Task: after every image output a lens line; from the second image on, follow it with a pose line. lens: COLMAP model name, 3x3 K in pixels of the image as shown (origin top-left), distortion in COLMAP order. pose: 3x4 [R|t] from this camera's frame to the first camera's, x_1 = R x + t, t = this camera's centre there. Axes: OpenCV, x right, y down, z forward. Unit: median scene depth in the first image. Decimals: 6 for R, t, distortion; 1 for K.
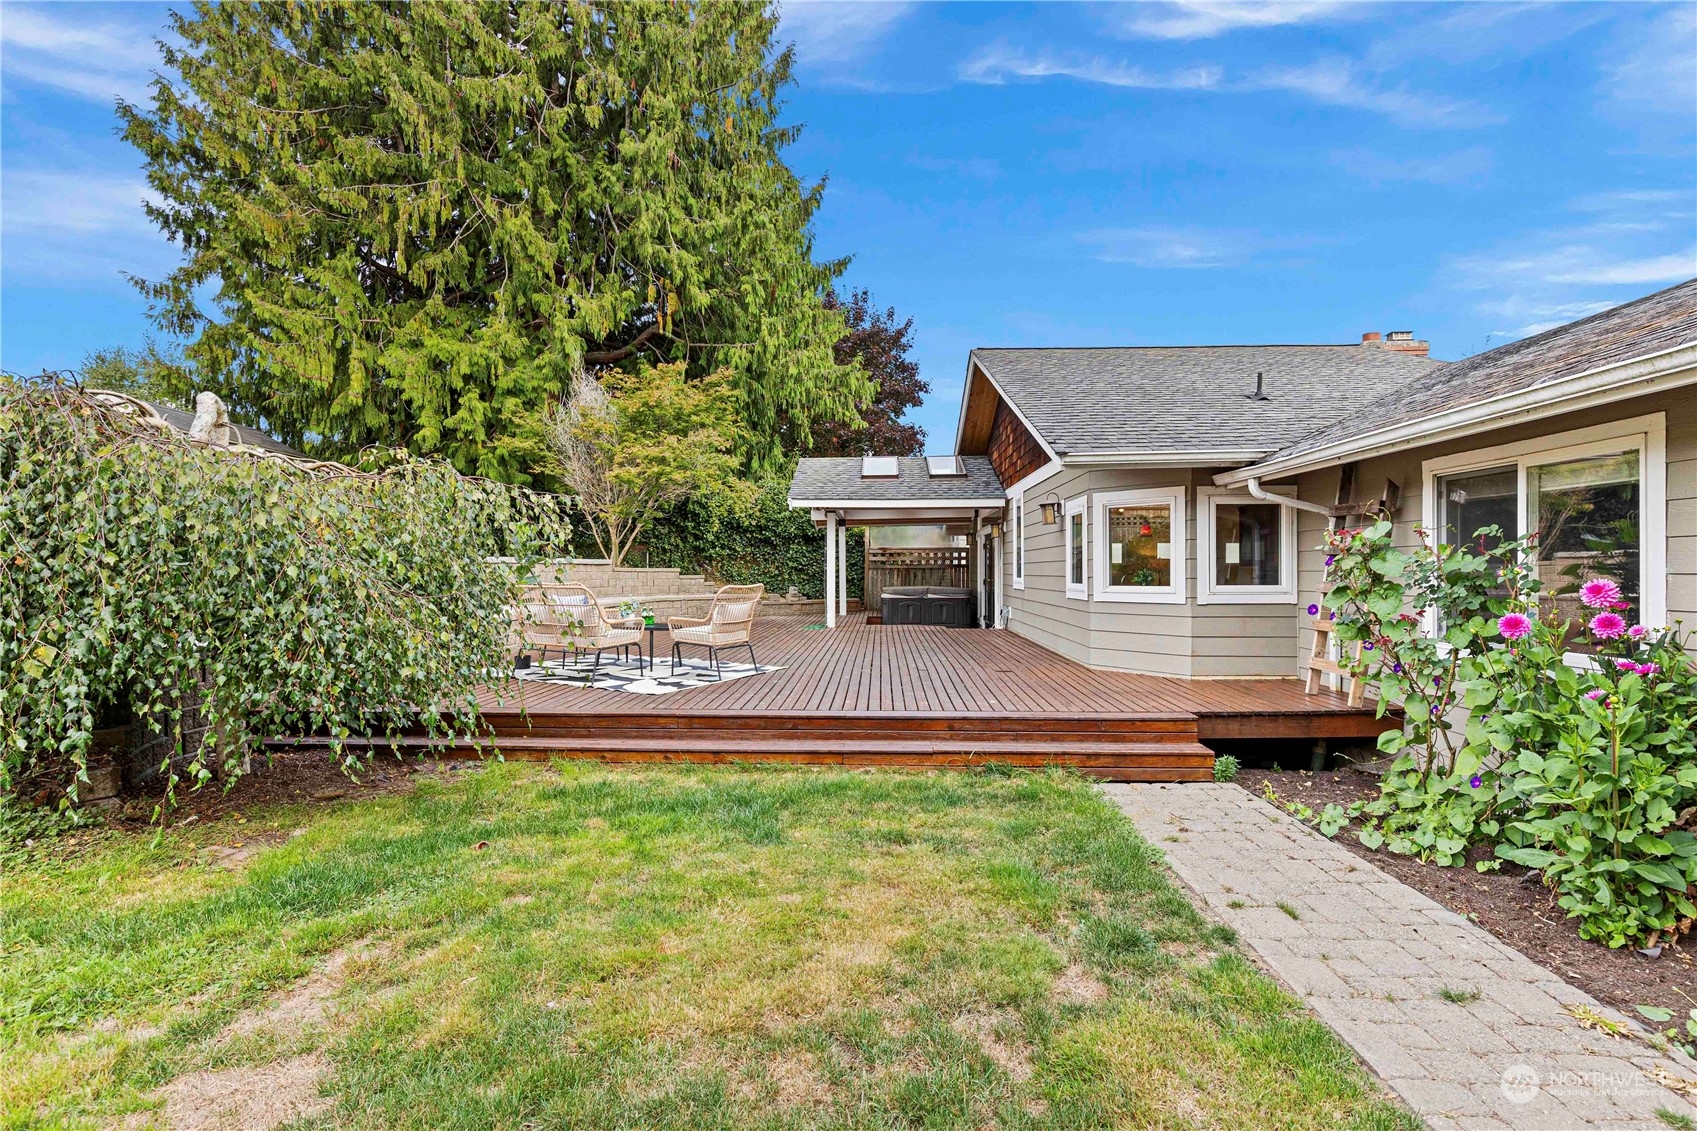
lens RADIAL K [[786.5, 0, 847.3], [0, 786.5, 564.0], [0, 0, 1]] dist [0.009865, -0.000566]
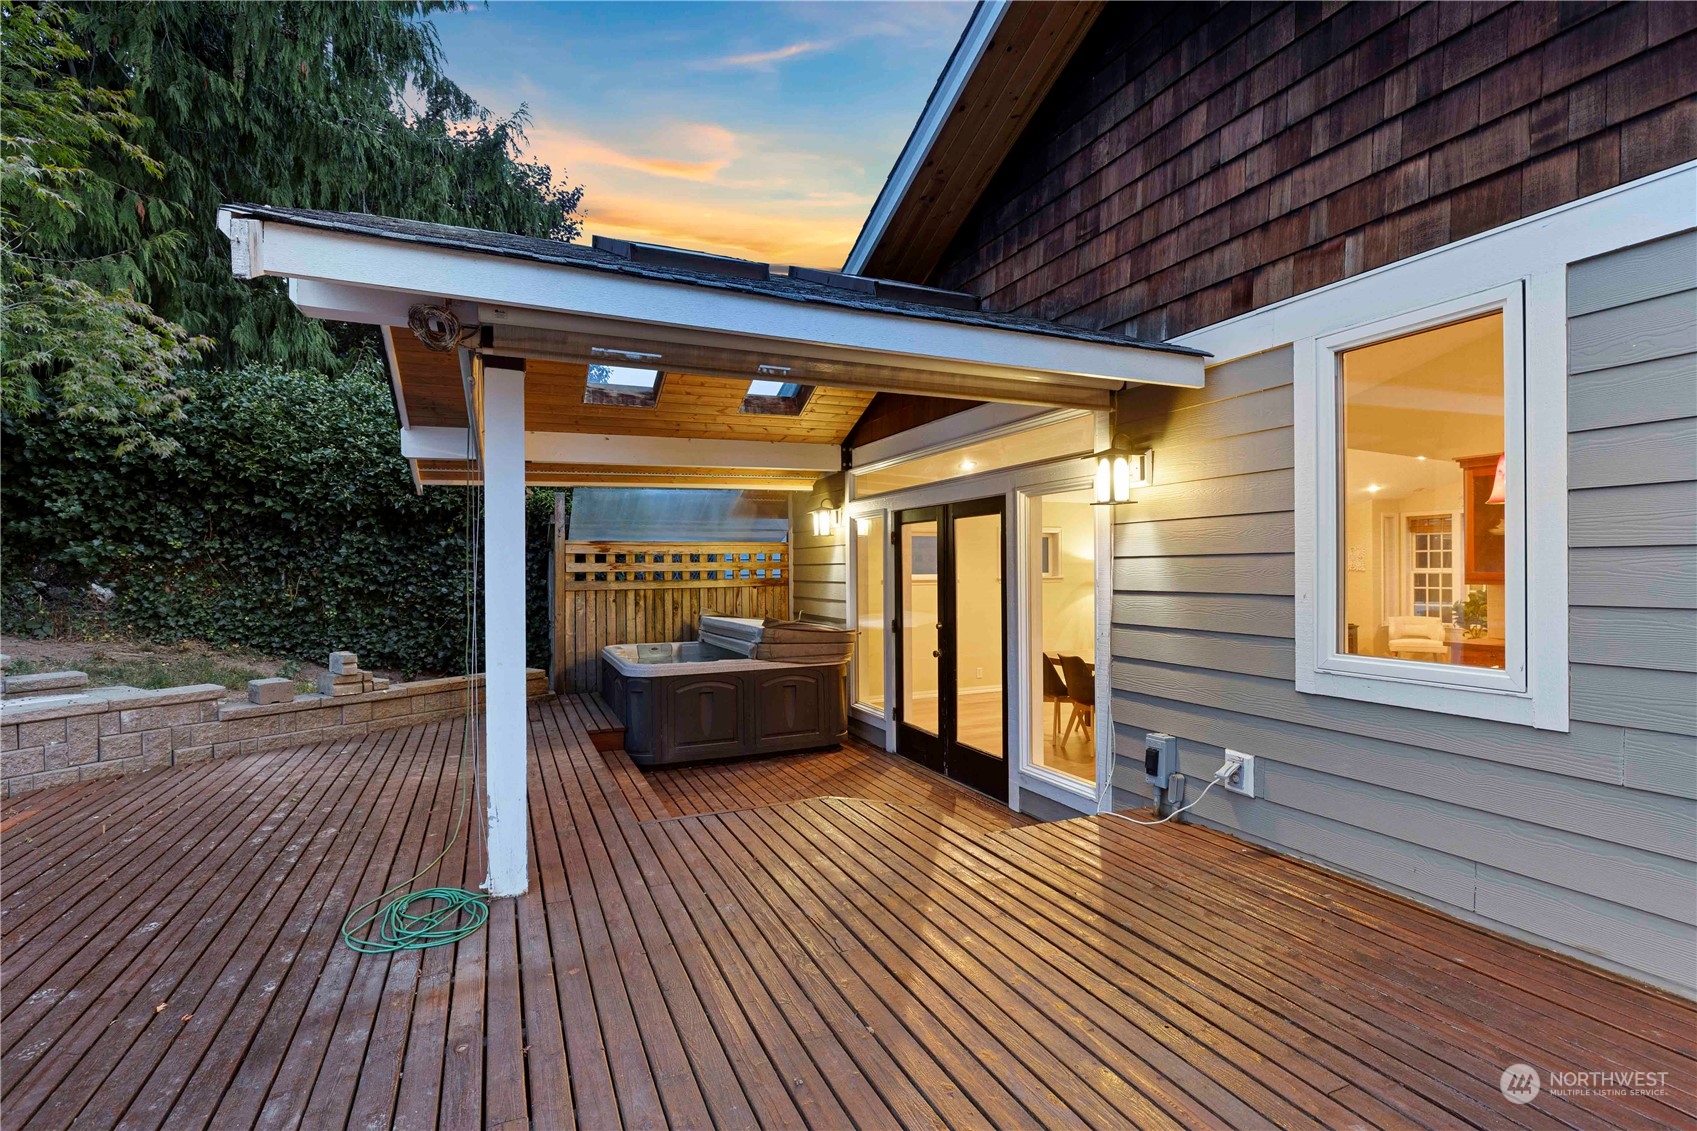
lens RADIAL K [[802.0, 0, 853.6], [0, 802.0, 568.0], [0, 0, 1]] dist [0.001193, 0.000144]
pose [[0.893132, -0.005672, 0.449758, -0.024217], [0.005273, 0.999984, 0.002138, -0.006333], [-0.449763, 0.000462, 0.893148, 0.526952]]
